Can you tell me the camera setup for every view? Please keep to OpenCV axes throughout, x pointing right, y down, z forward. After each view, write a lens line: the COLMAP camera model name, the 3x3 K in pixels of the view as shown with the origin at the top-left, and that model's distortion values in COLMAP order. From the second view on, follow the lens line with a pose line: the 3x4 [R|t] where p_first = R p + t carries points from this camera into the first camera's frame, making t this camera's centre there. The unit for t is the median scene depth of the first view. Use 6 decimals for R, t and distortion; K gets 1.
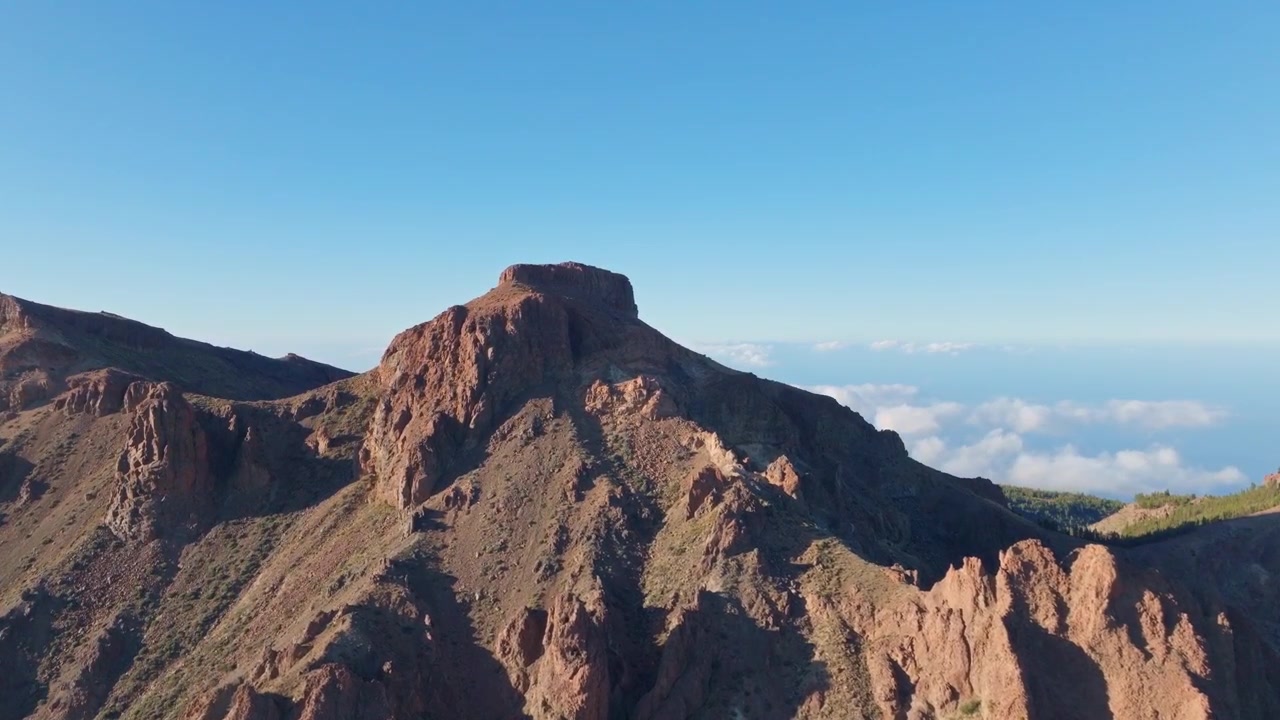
lens RADIAL K [[961.8, 0, 641.3], [0, 961.8, 360.9], [0, 0, 1]] dist [-0.004565, 0.010322]
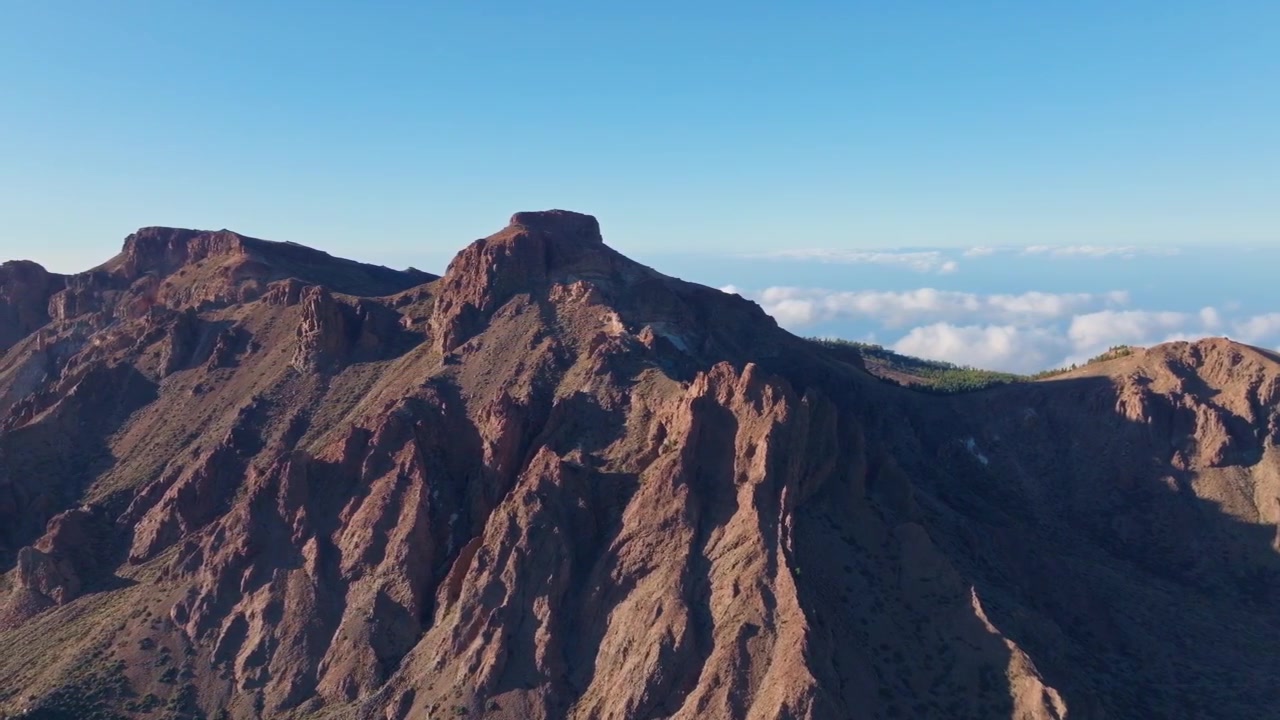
lens RADIAL K [[961.8, 0, 639.8], [0, 961.8, 360.1], [0, 0, 1]] dist [-0.004565, 0.010322]
pose [[0.985891, 0.007661, -0.167216, 0.402998], [0.008047, 0.995628, 0.093056, -0.000983], [0.167197, -0.093089, 0.981519, -0.684553]]
